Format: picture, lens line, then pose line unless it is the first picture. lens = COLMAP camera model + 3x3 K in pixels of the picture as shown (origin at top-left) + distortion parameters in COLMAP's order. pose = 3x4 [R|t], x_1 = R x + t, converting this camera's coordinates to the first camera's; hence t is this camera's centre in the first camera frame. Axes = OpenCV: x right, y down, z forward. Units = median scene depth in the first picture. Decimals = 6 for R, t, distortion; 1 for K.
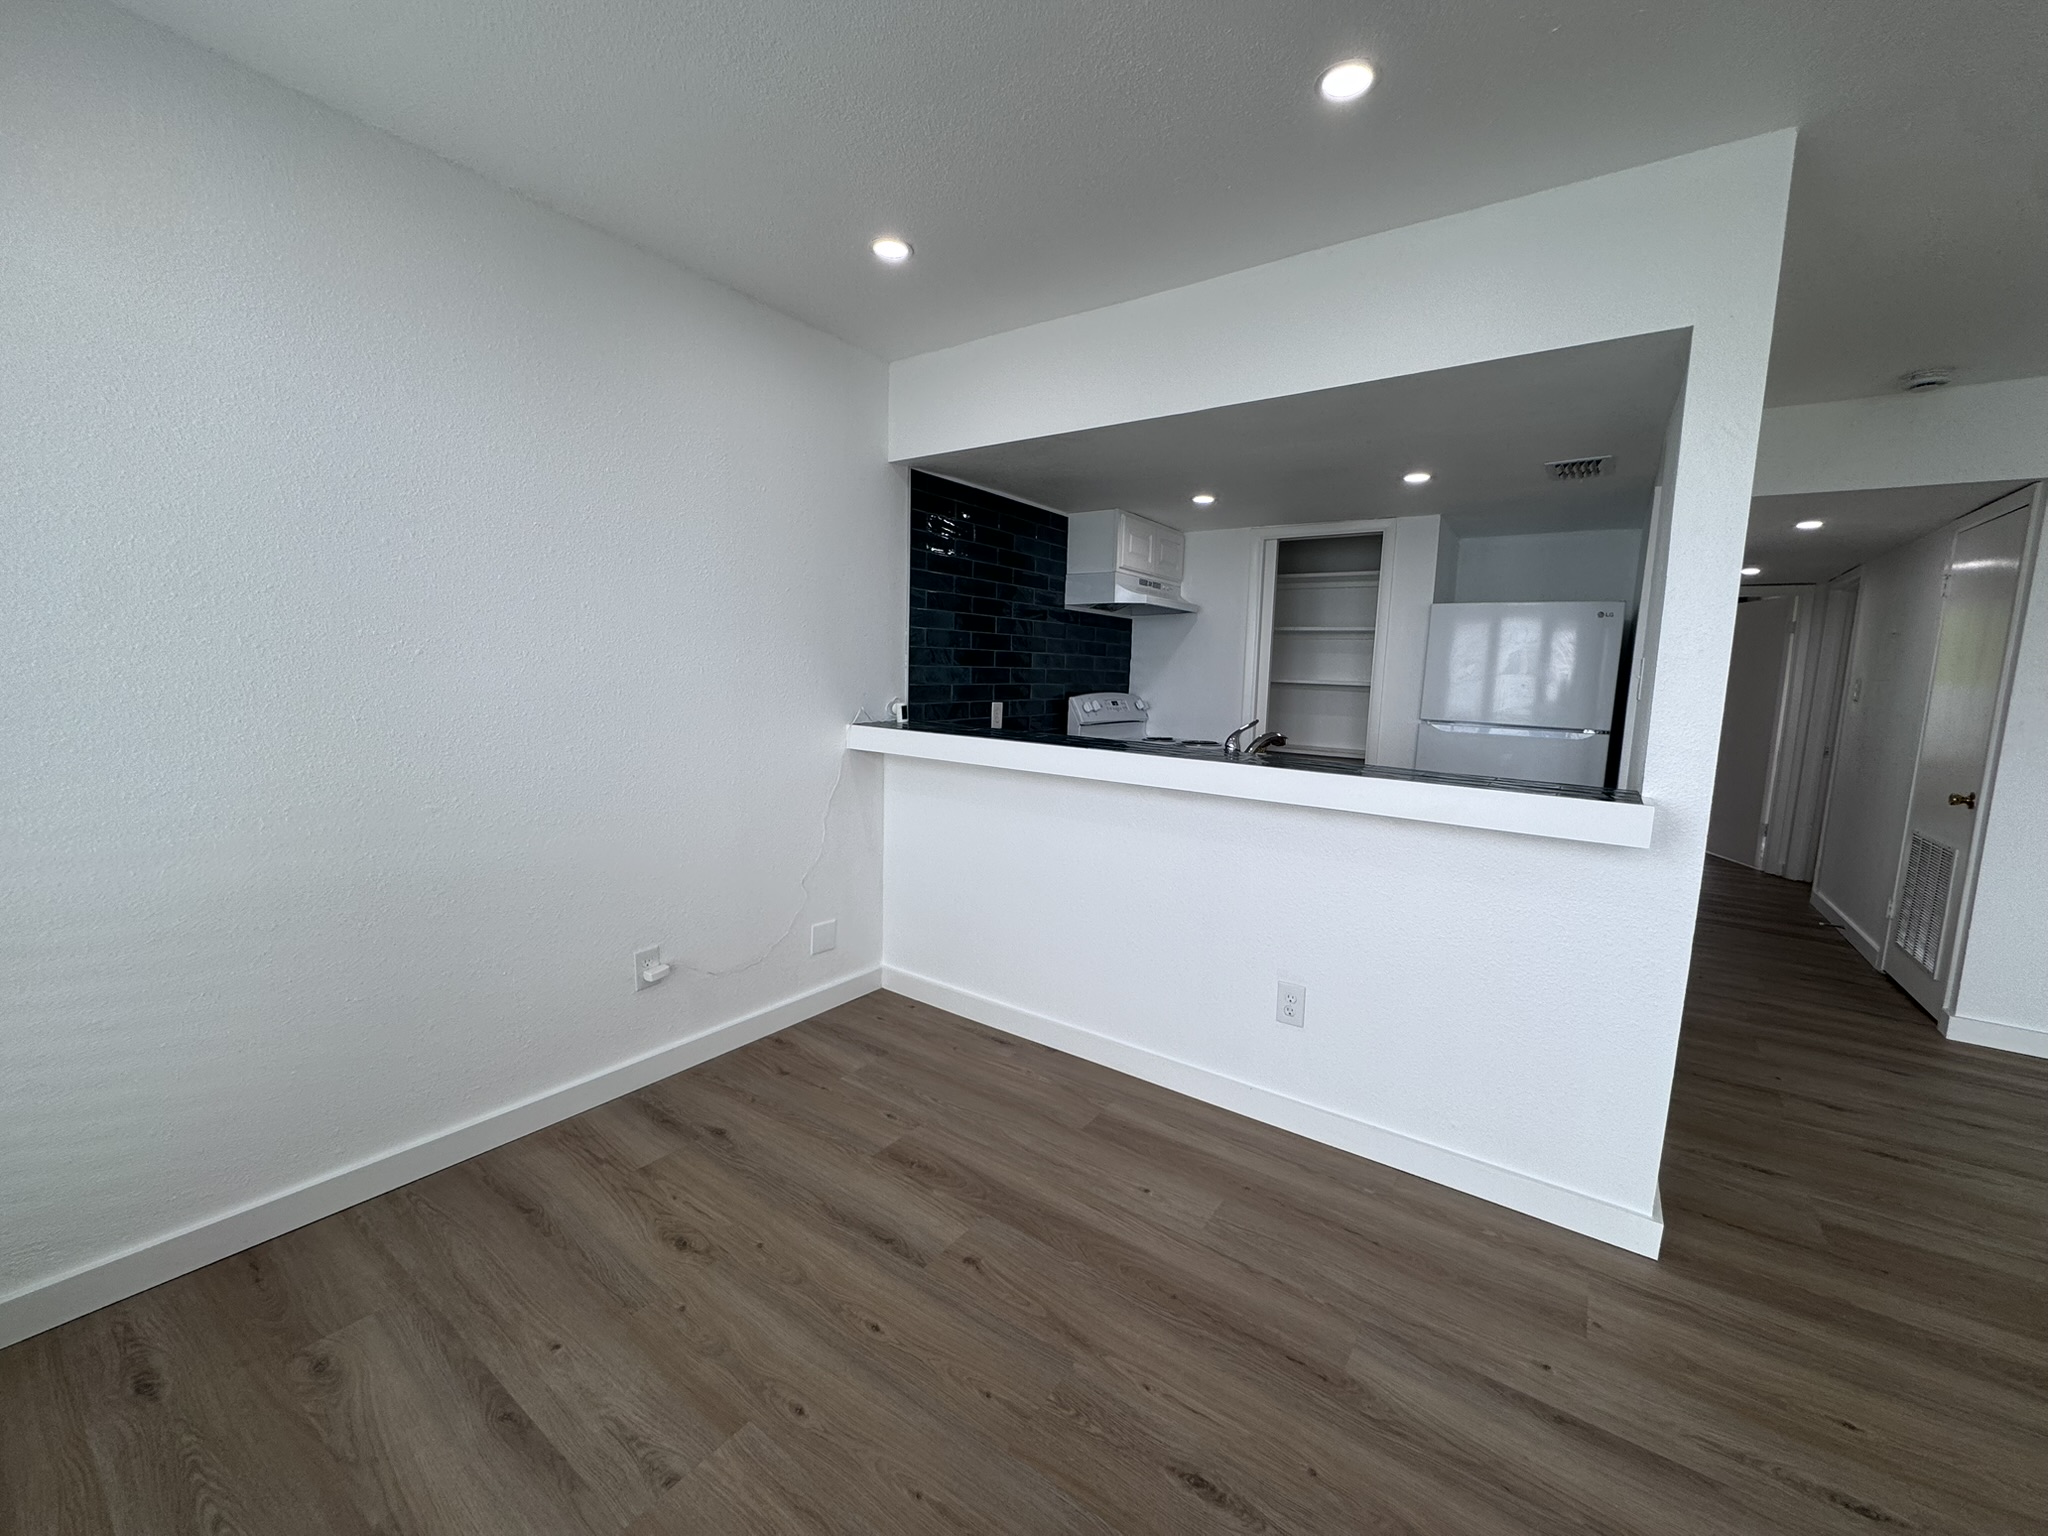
lens RADIAL K [[817.1, 0, 1024.0], [0, 817.1, 768.0], [0, 0, 1]] dist [-0.000291, -0.000303]
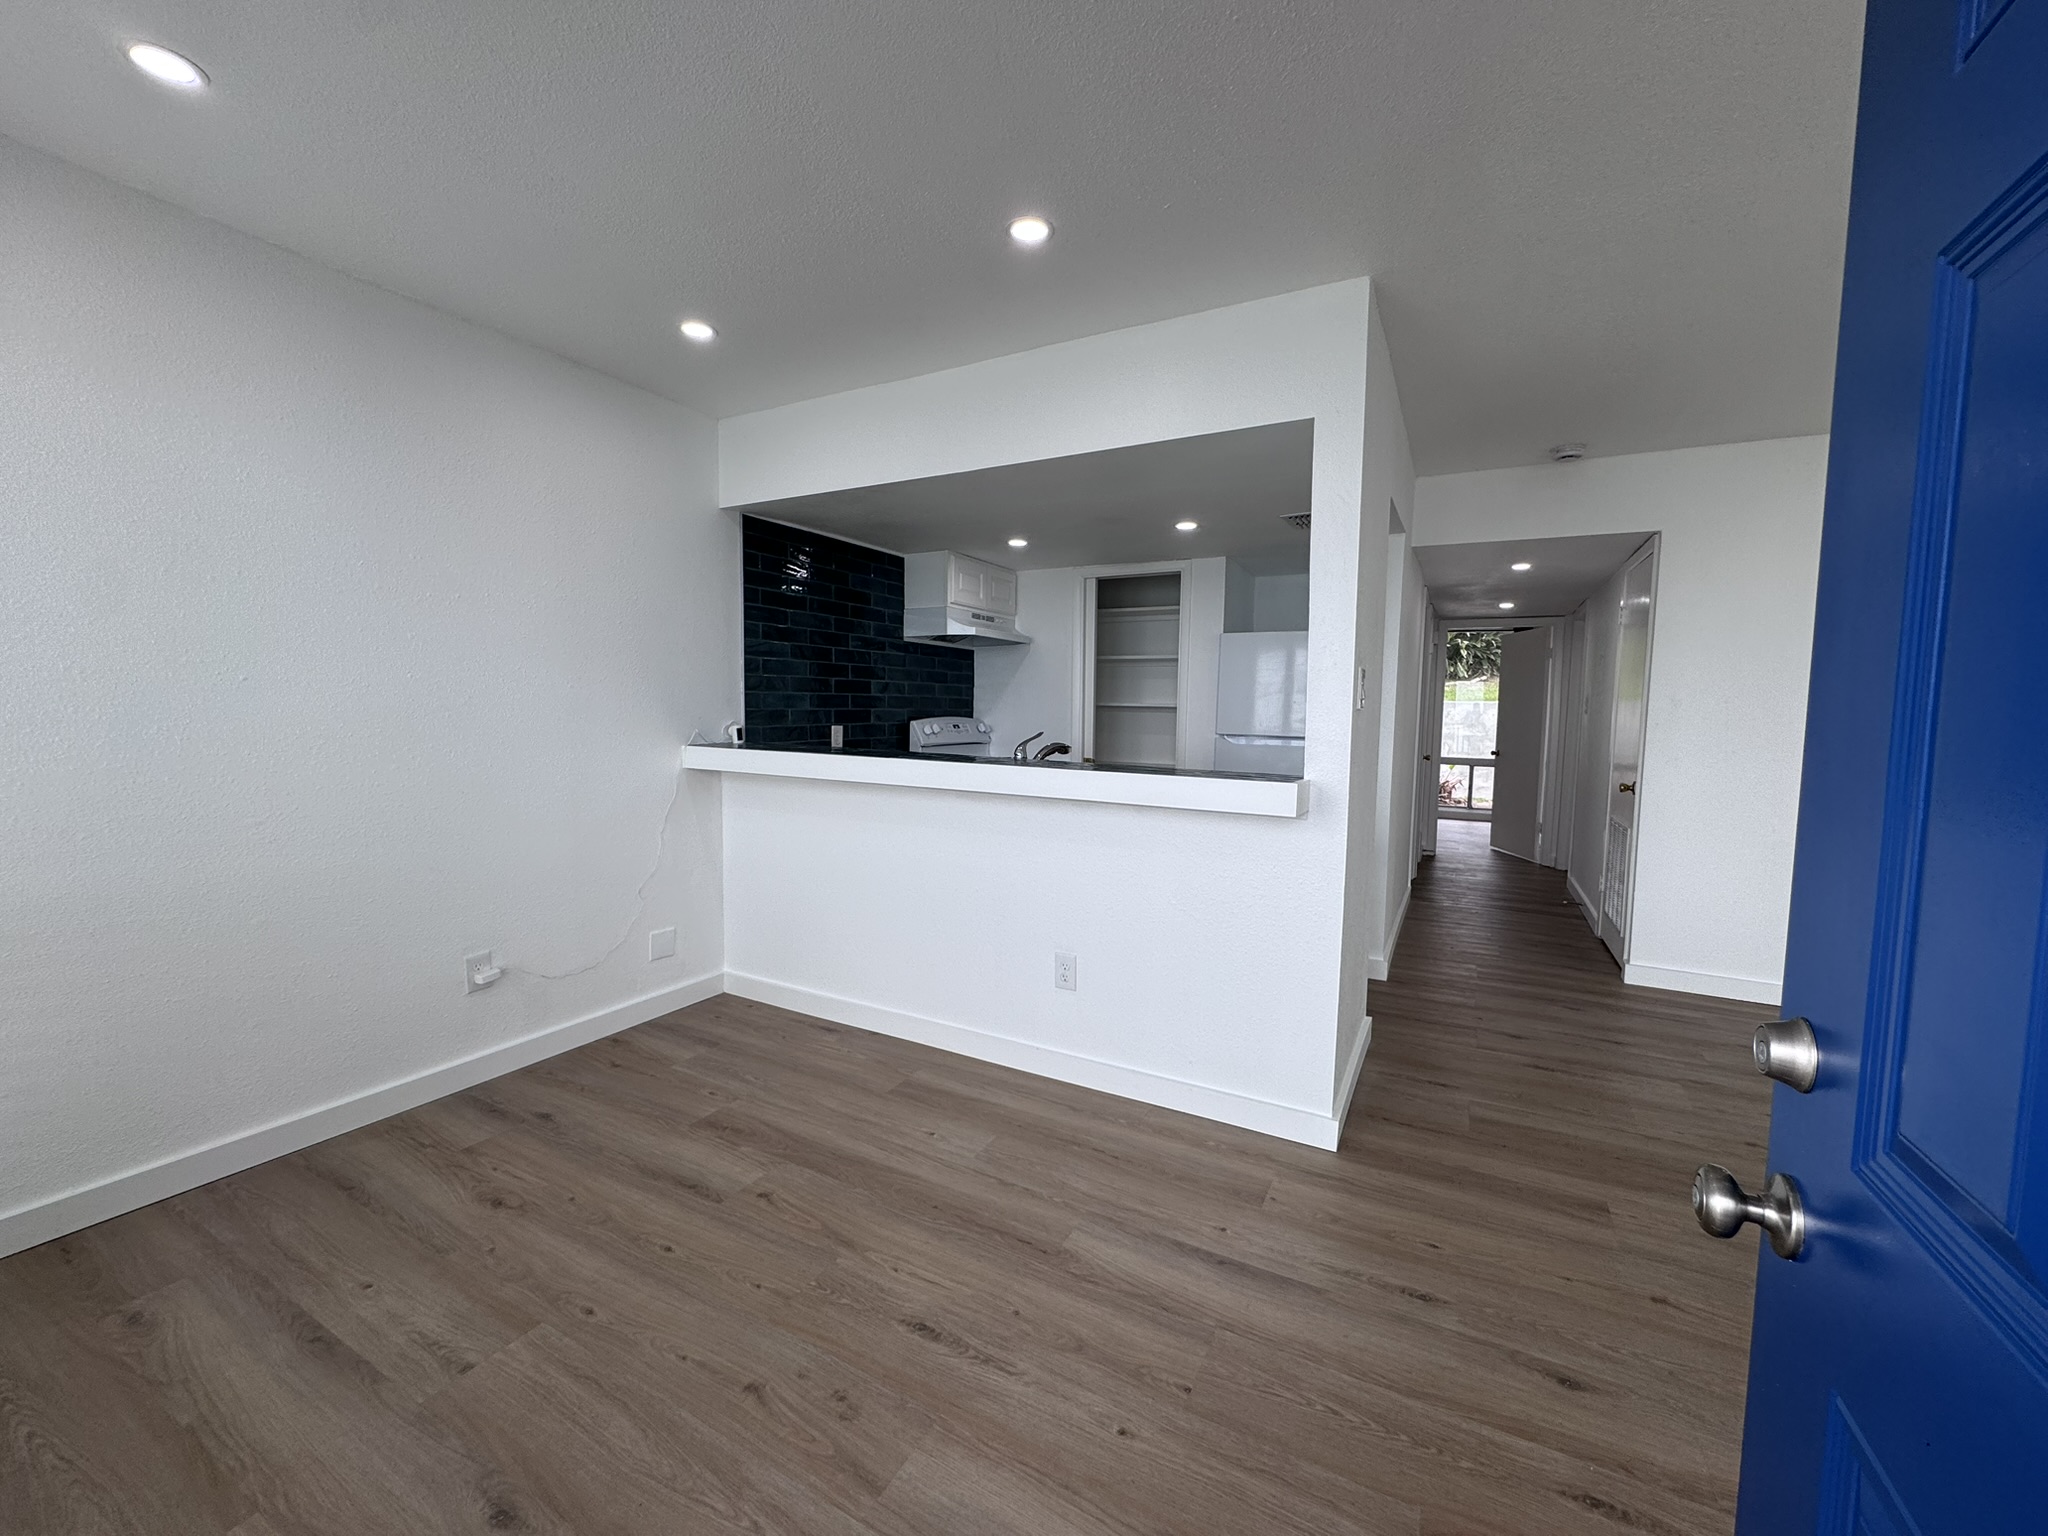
lens RADIAL K [[817.1, 0, 1024.0], [0, 817.1, 768.0], [0, 0, 1]] dist [-0.000291, -0.000303]
pose [[0.993090, -0.025019, 0.114656, 0.159763], [0.030002, 0.998670, -0.041941, 0.051897], [-0.113454, 0.045091, 0.992519, -0.188119]]
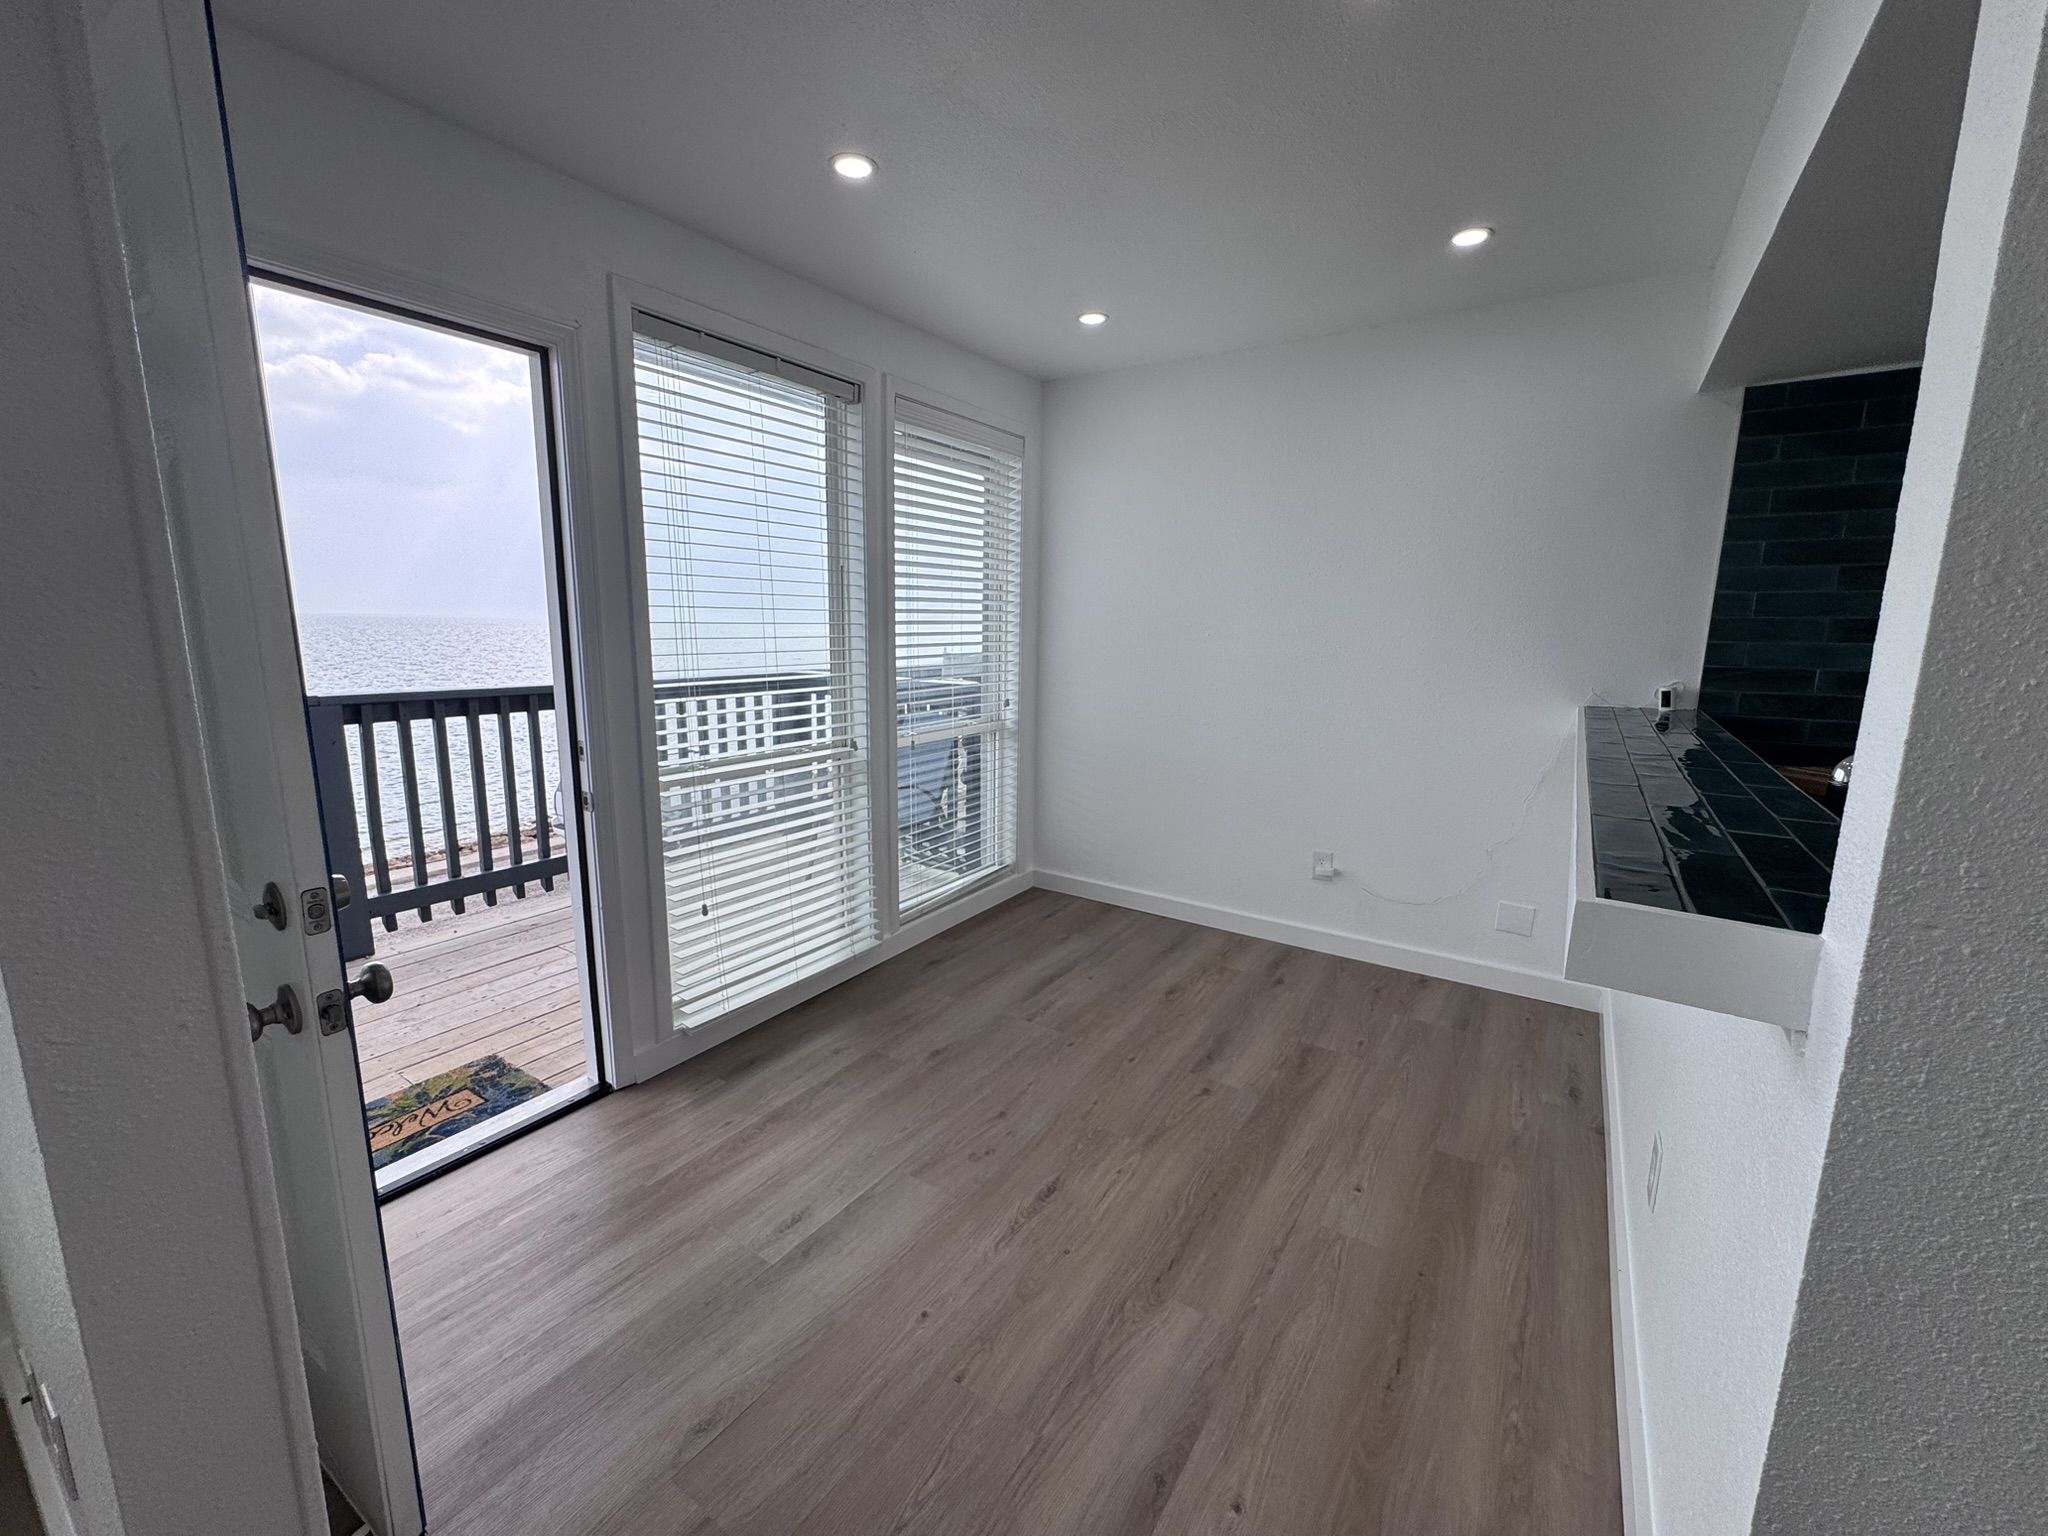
lens RADIAL K [[817.1, 0, 1024.0], [0, 817.1, 768.0], [0, 0, 1]] dist [-0.000291, -0.000303]
pose [[0.023718, 0.140368, -0.989815, 1.013758], [-0.127613, 0.982419, 0.136261, -0.044601], [0.991540, 0.123082, 0.041214, 0.516037]]
